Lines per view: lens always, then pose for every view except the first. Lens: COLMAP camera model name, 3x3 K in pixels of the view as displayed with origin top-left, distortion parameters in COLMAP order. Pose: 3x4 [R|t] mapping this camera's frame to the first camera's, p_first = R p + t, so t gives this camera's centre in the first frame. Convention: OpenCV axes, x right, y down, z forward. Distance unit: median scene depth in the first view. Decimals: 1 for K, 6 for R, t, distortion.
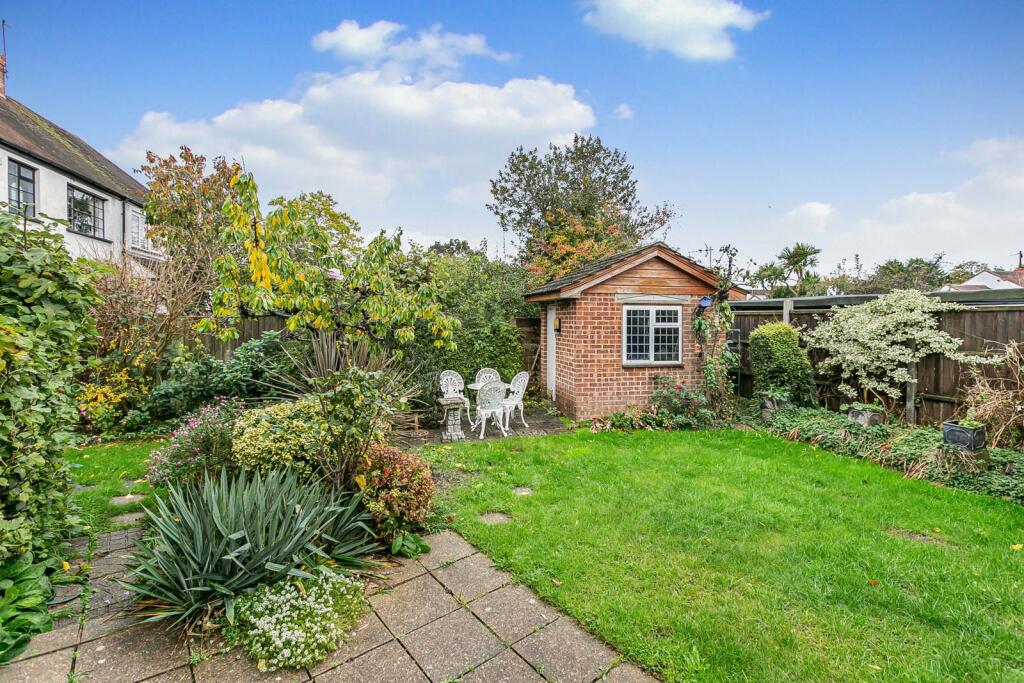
lens RADIAL K [[463.0, 0, 508.9], [0, 463.0, 334.7], [0, 0, 1]] dist [-0.001880, 0.002105]
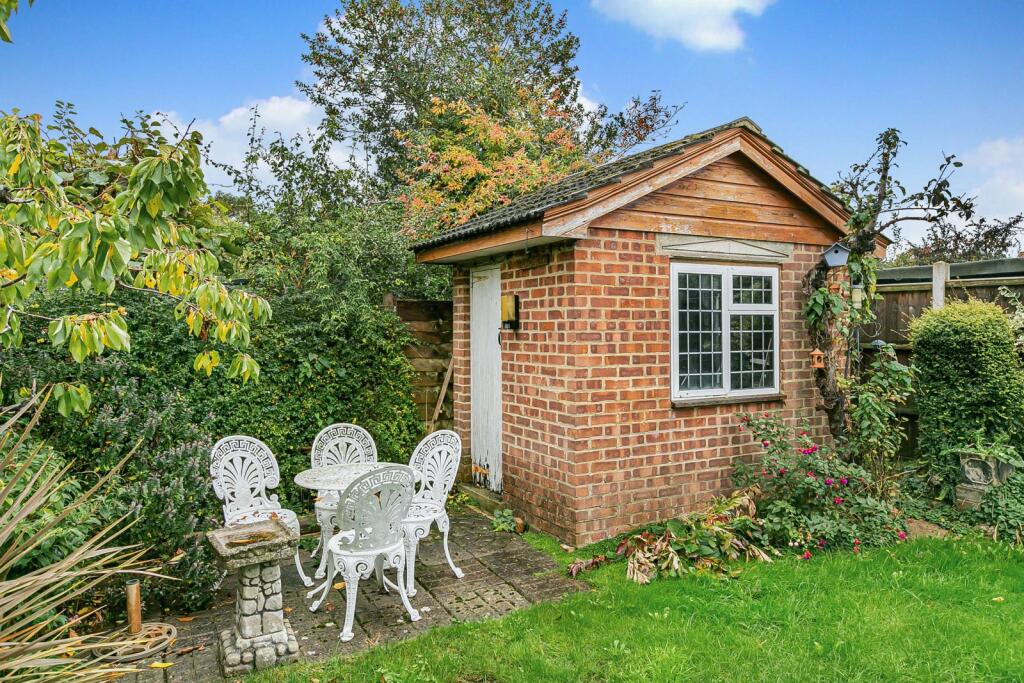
lens RADIAL K [[700.9, 0, 511.7], [0, 700.9, 336.3], [0, 0, 1]] dist [-0.001168, -0.001242]
pose [[0.961700, -0.014022, 0.273744, -0.071710], [0.019742, 0.999640, -0.018153, 0.013711], [-0.273391, 0.022862, 0.961631, 0.417452]]
